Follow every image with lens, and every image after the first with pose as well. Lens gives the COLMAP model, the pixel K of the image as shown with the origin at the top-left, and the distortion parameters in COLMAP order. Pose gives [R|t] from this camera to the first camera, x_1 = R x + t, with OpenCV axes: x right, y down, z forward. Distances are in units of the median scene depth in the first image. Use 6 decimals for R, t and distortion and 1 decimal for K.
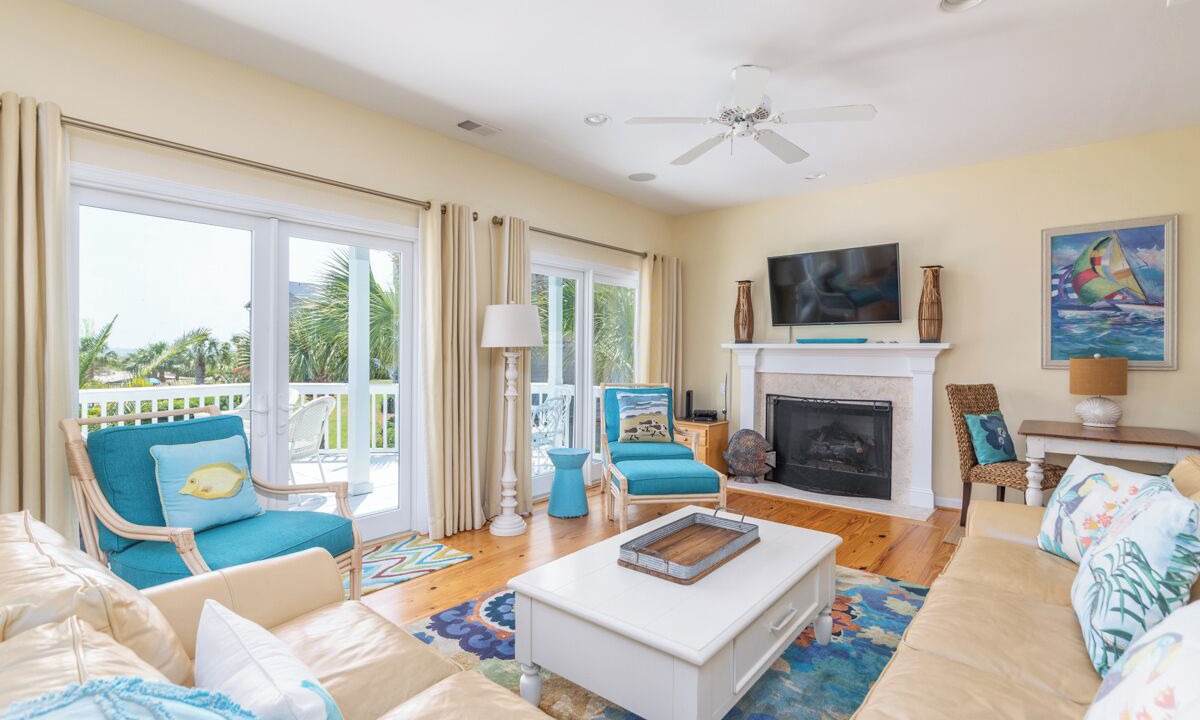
lens RADIAL K [[533.0, 0, 605.7], [0, 533.0, 356.5], [0, 0, 1]] dist [-0.000192, 0.000046]
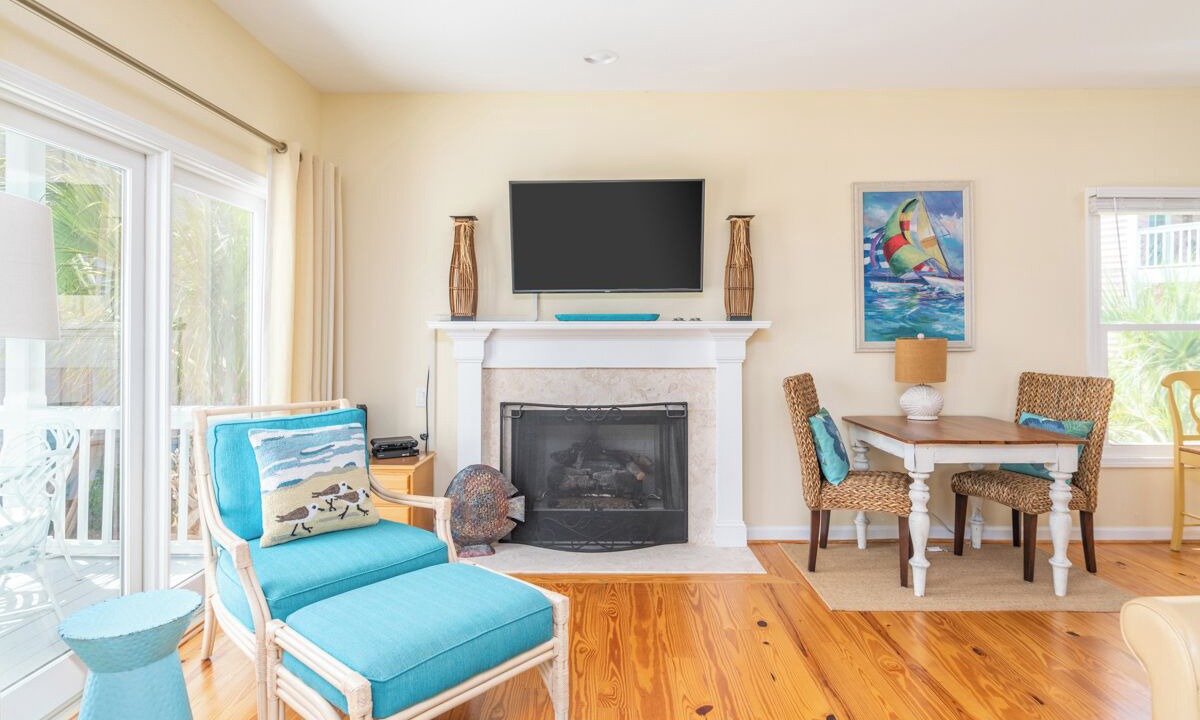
lens RADIAL K [[632.9, 0, 592.5], [0, 632.9, 325.2], [0, 0, 1]] dist [-0.000180, -0.000008]
pose [[0.778661, -0.004624, 0.627428, -0.092426], [0.014510, 0.999838, -0.010639, -0.012302], [-0.627277, 0.017388, 0.778602, 0.432970]]
